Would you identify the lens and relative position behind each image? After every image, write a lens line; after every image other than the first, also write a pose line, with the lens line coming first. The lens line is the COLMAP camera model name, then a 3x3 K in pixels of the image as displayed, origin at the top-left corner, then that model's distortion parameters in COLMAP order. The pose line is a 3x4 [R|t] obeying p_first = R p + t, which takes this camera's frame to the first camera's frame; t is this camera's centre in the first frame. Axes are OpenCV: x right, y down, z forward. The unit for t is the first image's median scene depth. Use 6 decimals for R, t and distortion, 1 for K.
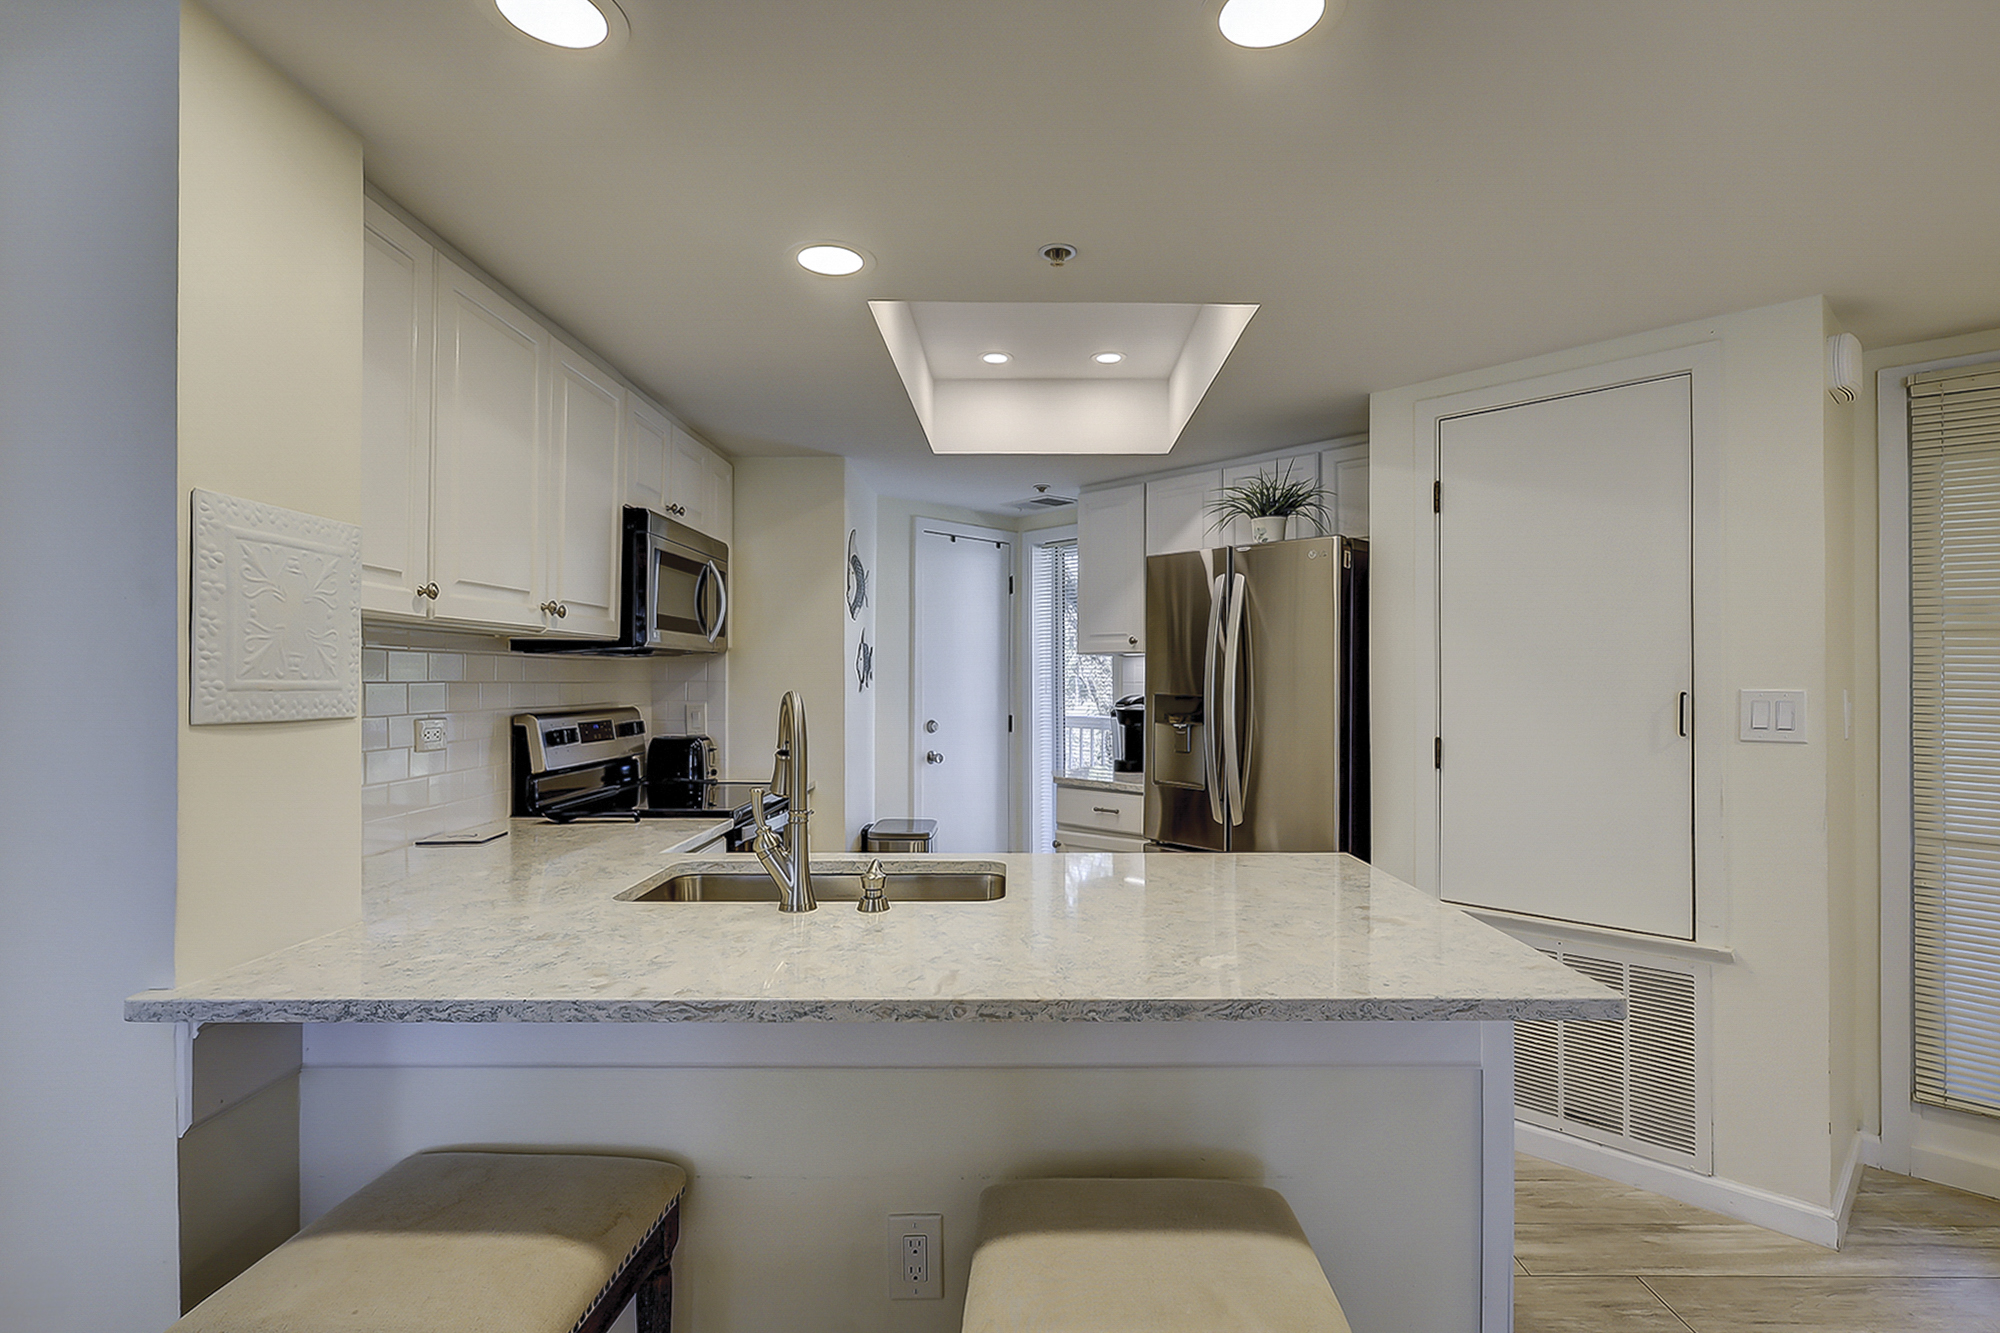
lens RADIAL K [[978.7, 0, 1021.2], [0, 978.7, 676.8], [0, 0, 1]] dist [-0.005377, -0.000498]
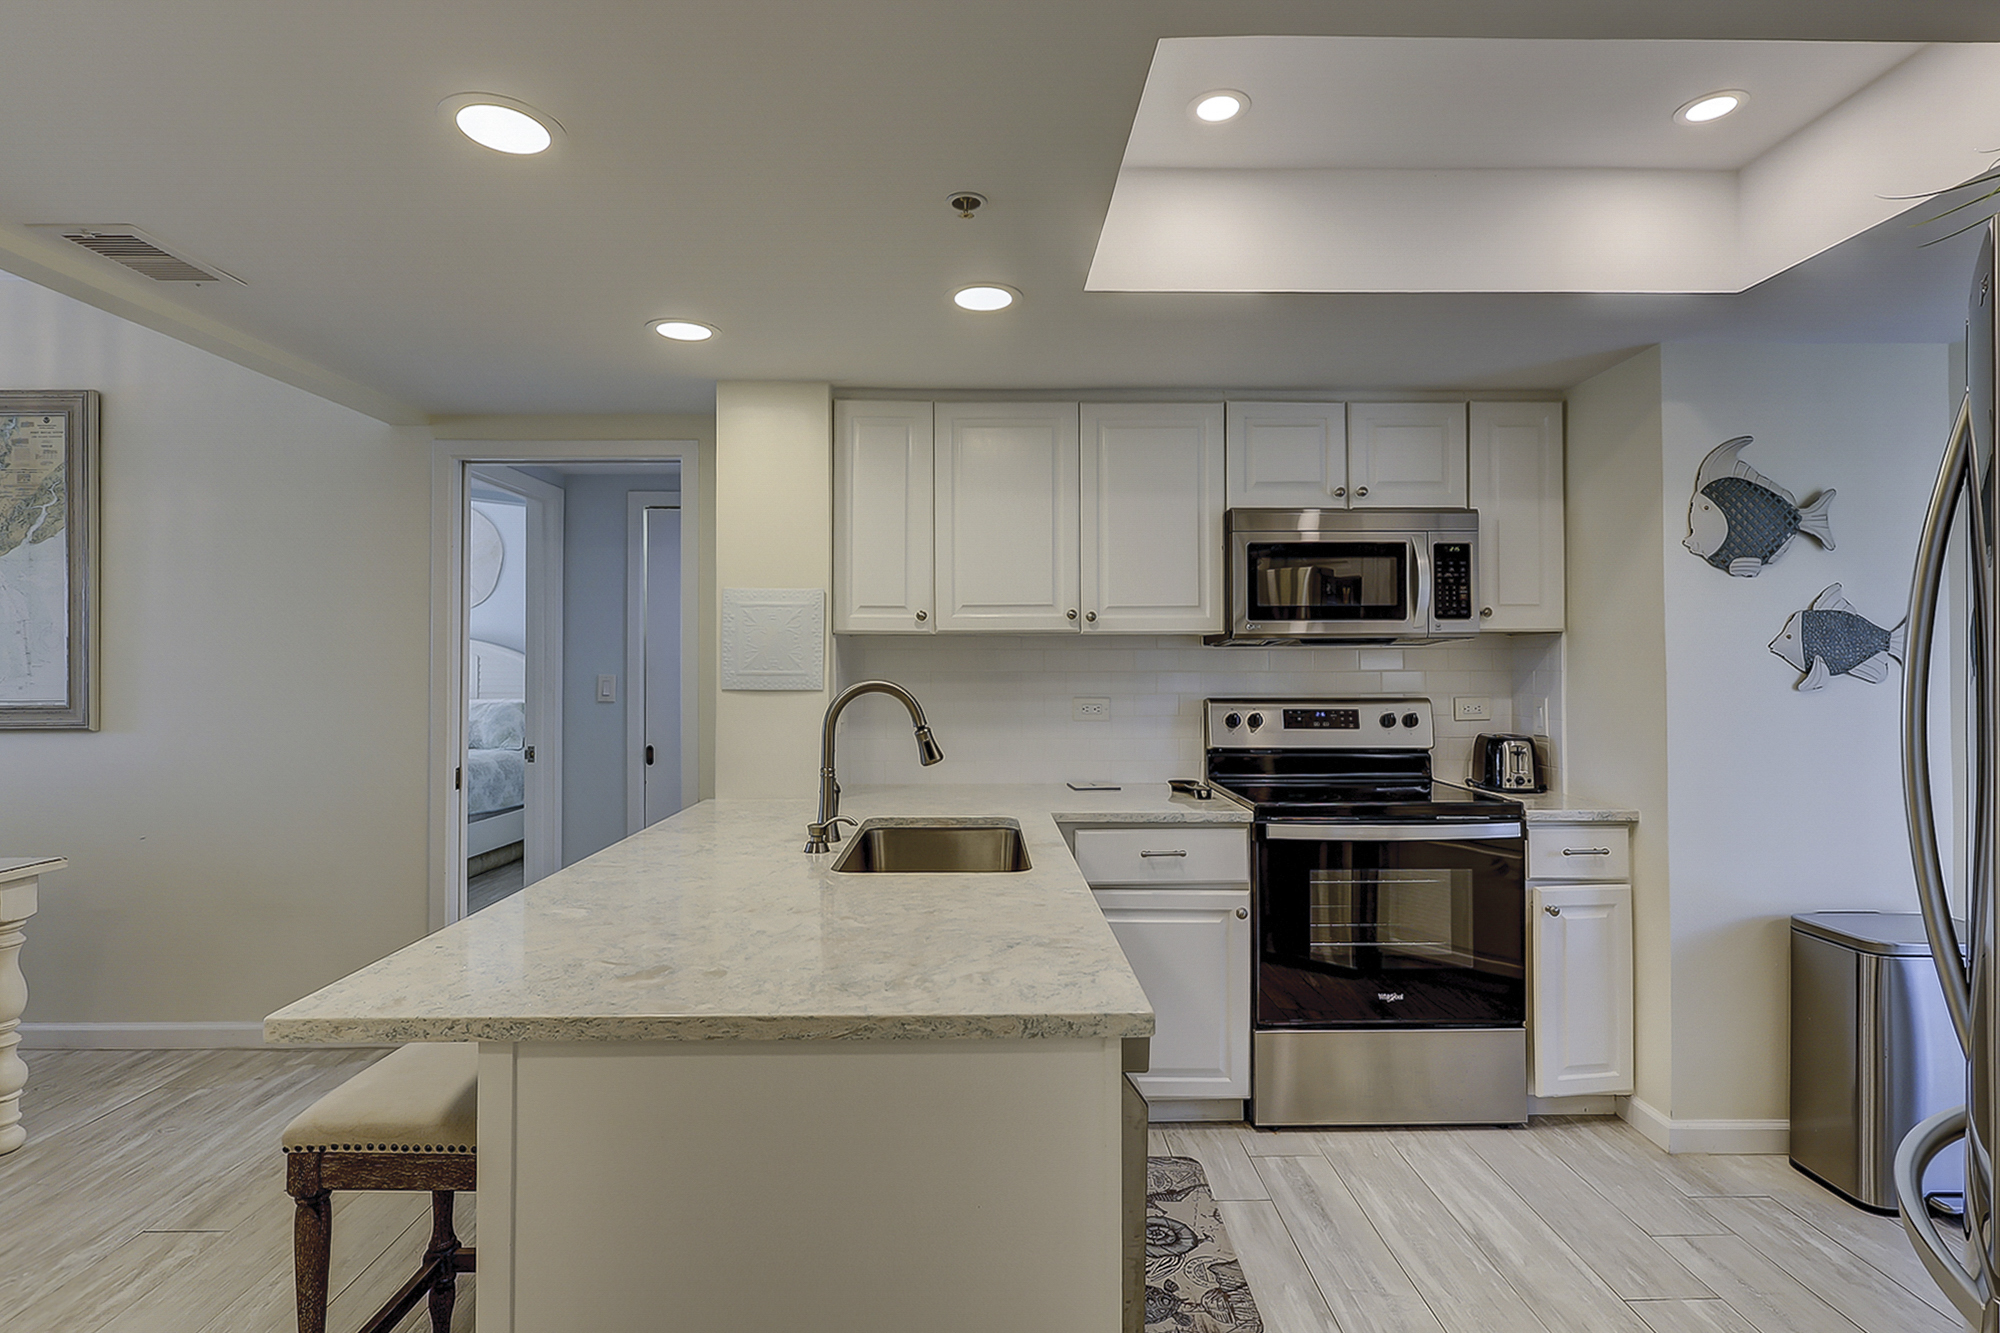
lens RADIAL K [[956.5, 0, 992.7], [0, 956.5, 651.4], [0, 0, 1]] dist [-0.000267, -0.000296]
pose [[0.004483, -0.018638, -0.999816, 0.690227], [0.002980, 0.999822, -0.018625, 0.002227], [0.999986, -0.002896, 0.004538, 0.765418]]
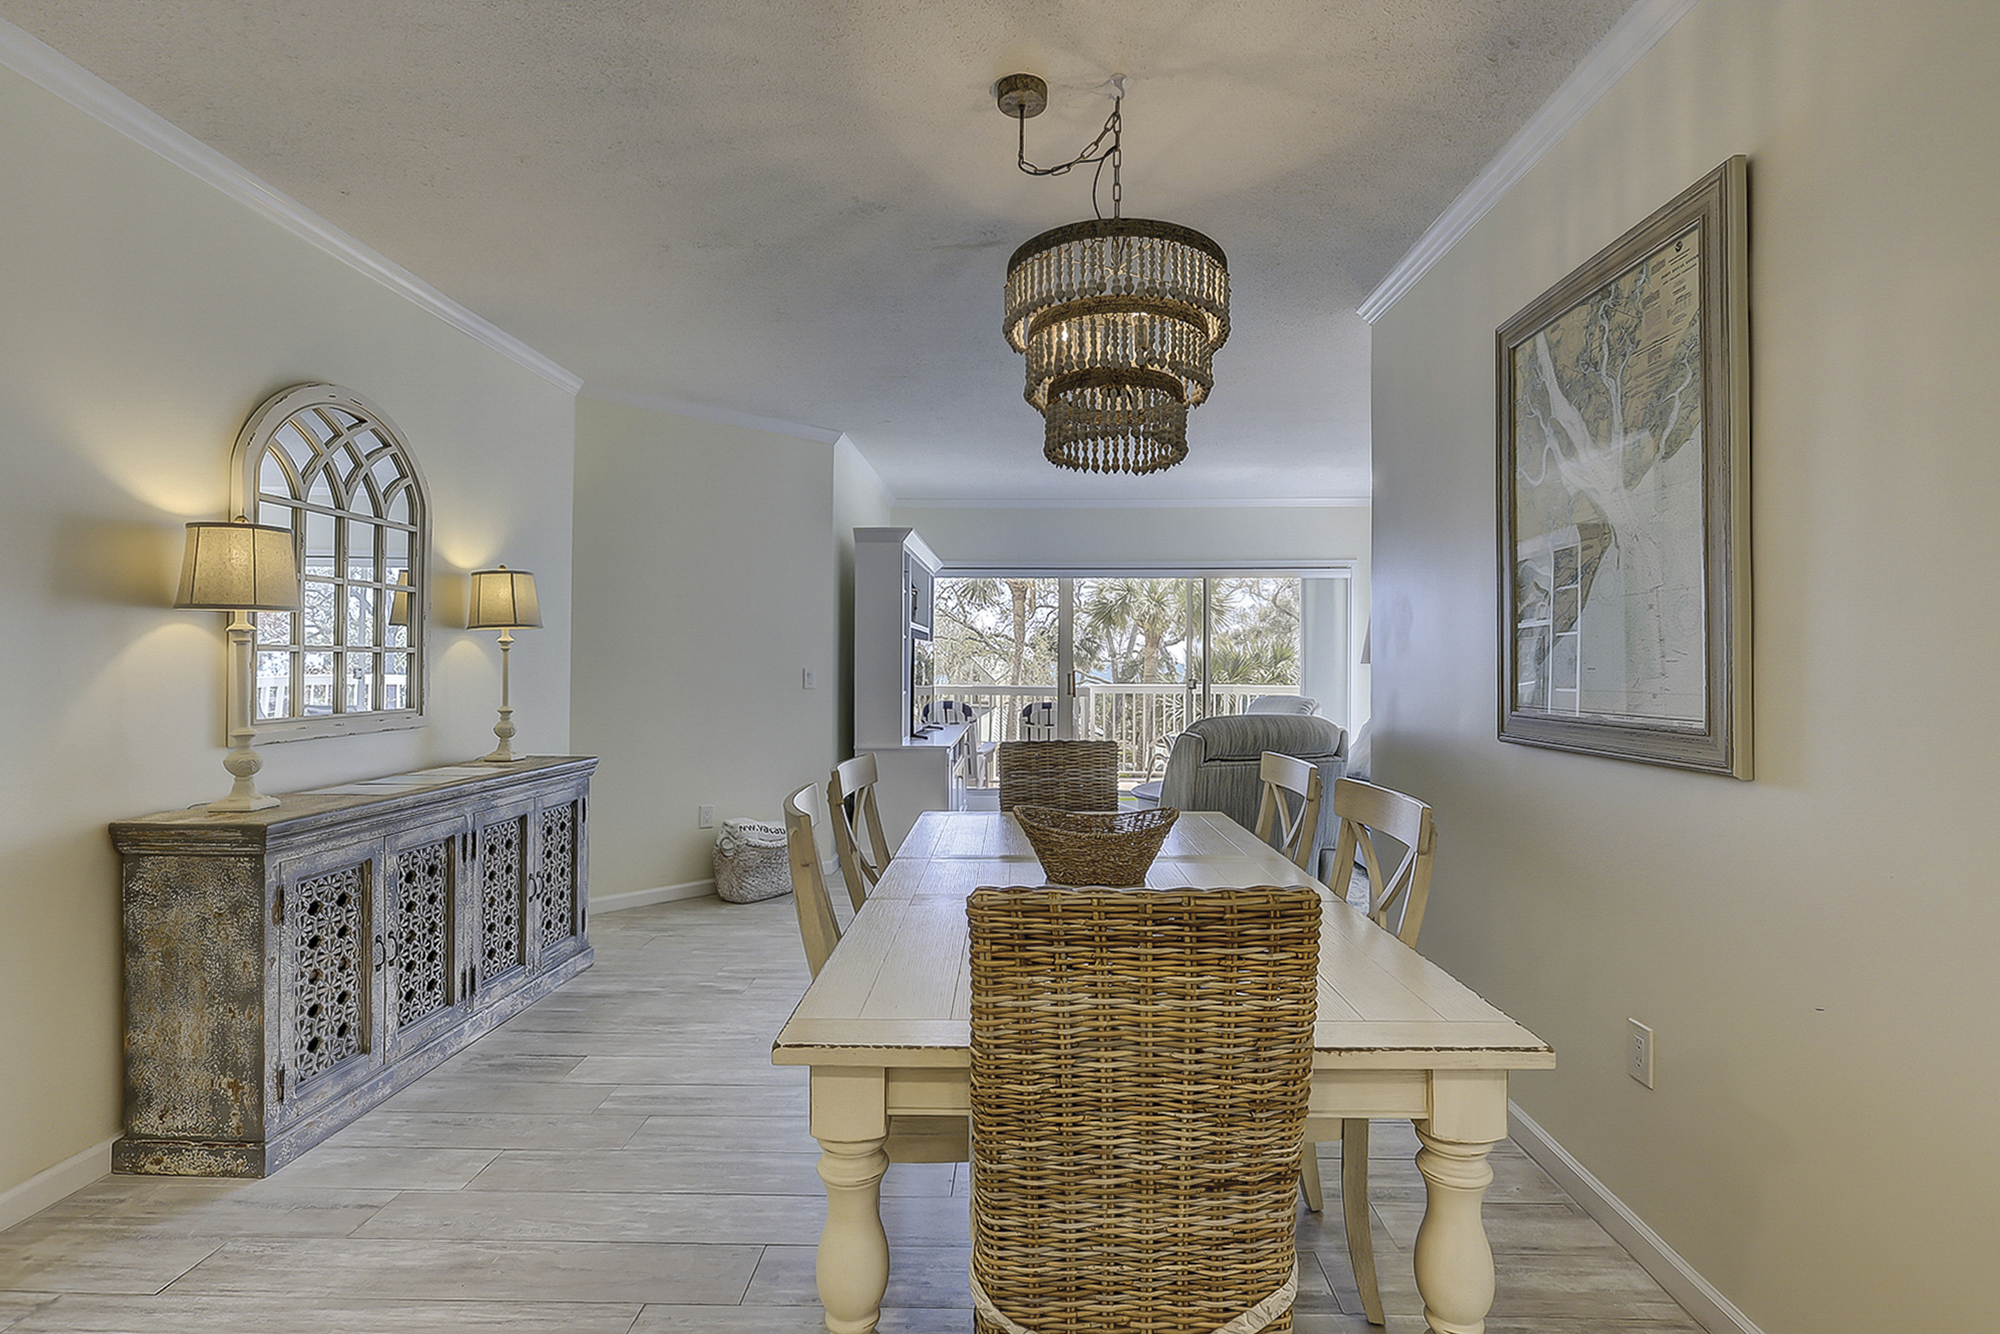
lens RADIAL K [[962.3, 0, 1000.0], [0, 962.3, 667.0], [0, 0, 1]] dist [-0.002318, -0.000469]
pose [[-0.999443, -0.004919, 0.033020, -0.052795], [-0.004810, 0.999983, 0.003381, -0.000076], [-0.033036, 0.003220, -0.999449, 0.302636]]
